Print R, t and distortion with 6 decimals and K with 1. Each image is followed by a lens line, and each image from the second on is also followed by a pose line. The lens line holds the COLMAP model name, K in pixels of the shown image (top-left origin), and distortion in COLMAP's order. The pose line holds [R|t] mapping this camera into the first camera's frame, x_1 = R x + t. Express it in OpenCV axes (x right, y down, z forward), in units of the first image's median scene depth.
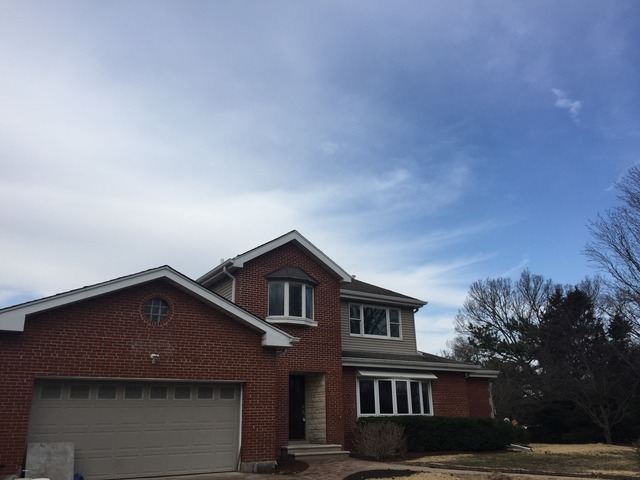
lens RADIAL K [[552.3, 0, 319.8], [0, 552.3, 239.0], [0, 0, 1]] dist [0.067387, -0.032594]
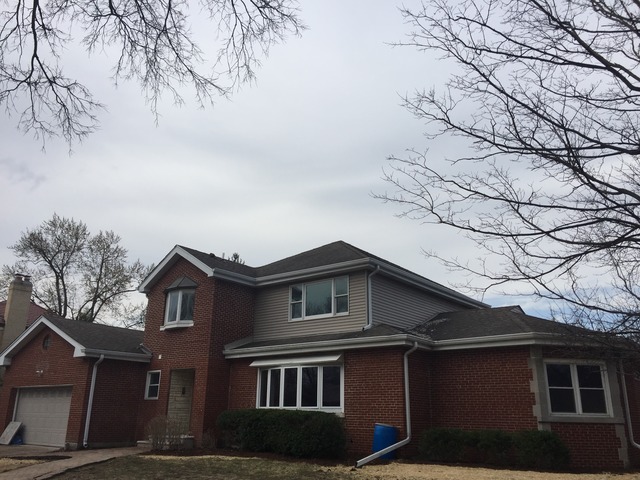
lens RADIAL K [[552.3, 0, 319.0], [0, 552.3, 242.3], [0, 0, 1]] dist [0.067387, -0.032594]
pose [[0.297057, -0.263247, -0.917855, 0.969468], [0.282620, 0.942416, -0.178824, 0.235952], [0.912076, -0.206283, 0.354350, 0.773264]]
